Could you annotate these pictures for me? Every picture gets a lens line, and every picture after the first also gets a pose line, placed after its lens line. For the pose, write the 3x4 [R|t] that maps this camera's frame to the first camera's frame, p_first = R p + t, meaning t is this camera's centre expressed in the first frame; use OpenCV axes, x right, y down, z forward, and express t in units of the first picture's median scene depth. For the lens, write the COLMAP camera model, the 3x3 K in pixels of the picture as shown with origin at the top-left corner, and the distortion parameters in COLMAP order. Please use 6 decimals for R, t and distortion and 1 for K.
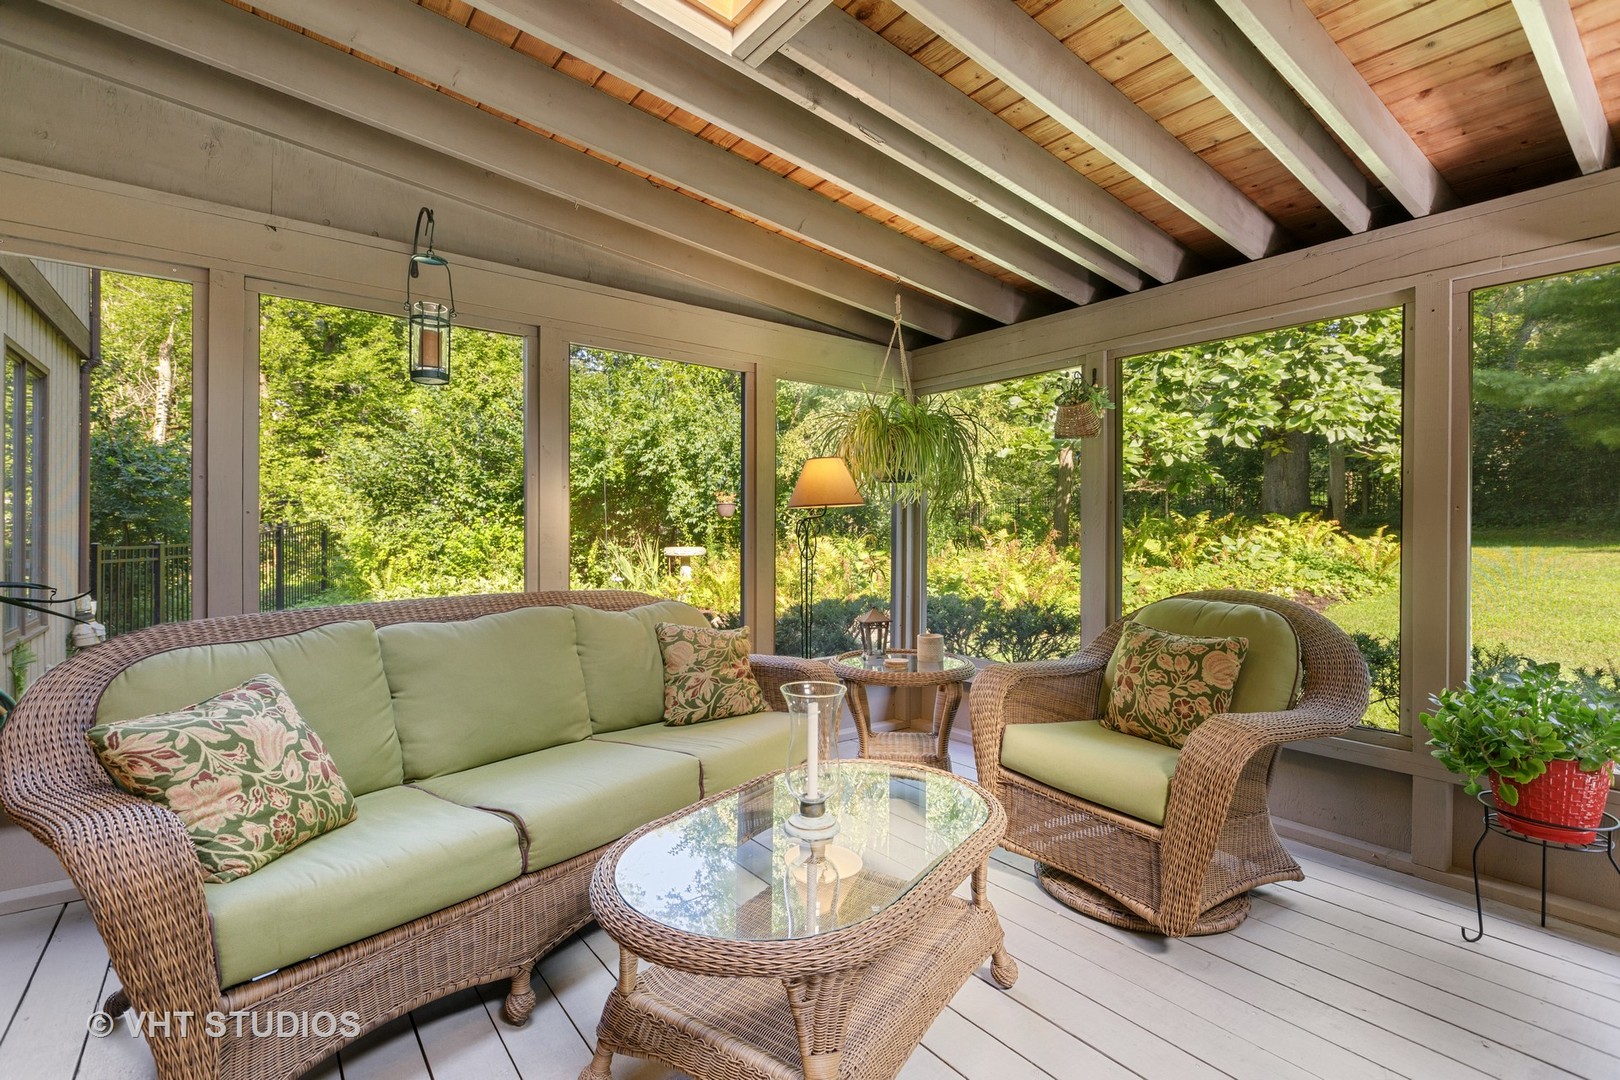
lens RADIAL K [[777.8, 0, 809.3], [0, 777.8, 522.8], [0, 0, 1]] dist [0.005868, 0.001182]
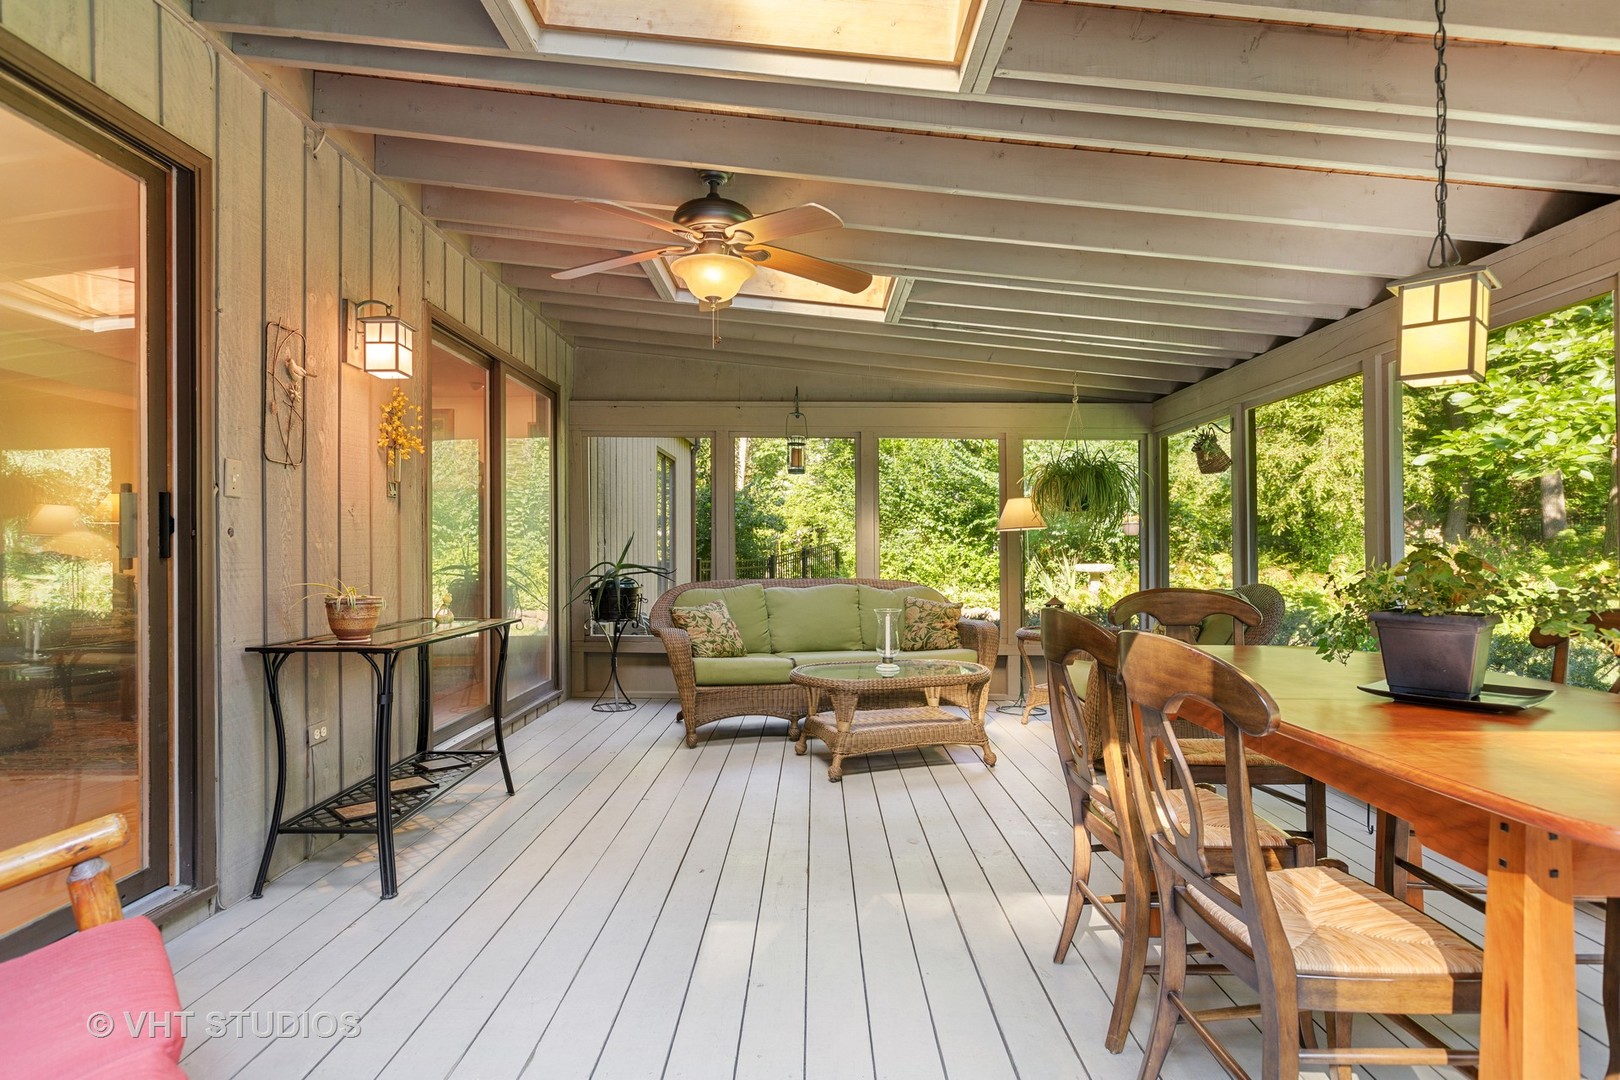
lens RADIAL K [[891.3, 0, 807.1], [0, 891.3, 544.0], [0, 0, 1]] dist [-0.000189, -0.000001]
pose [[0.800468, -0.007836, -0.599324, 0.789641], [0.007479, 0.999967, -0.003086, 0.009949], [0.599328, -0.002012, 0.800501, -0.725864]]
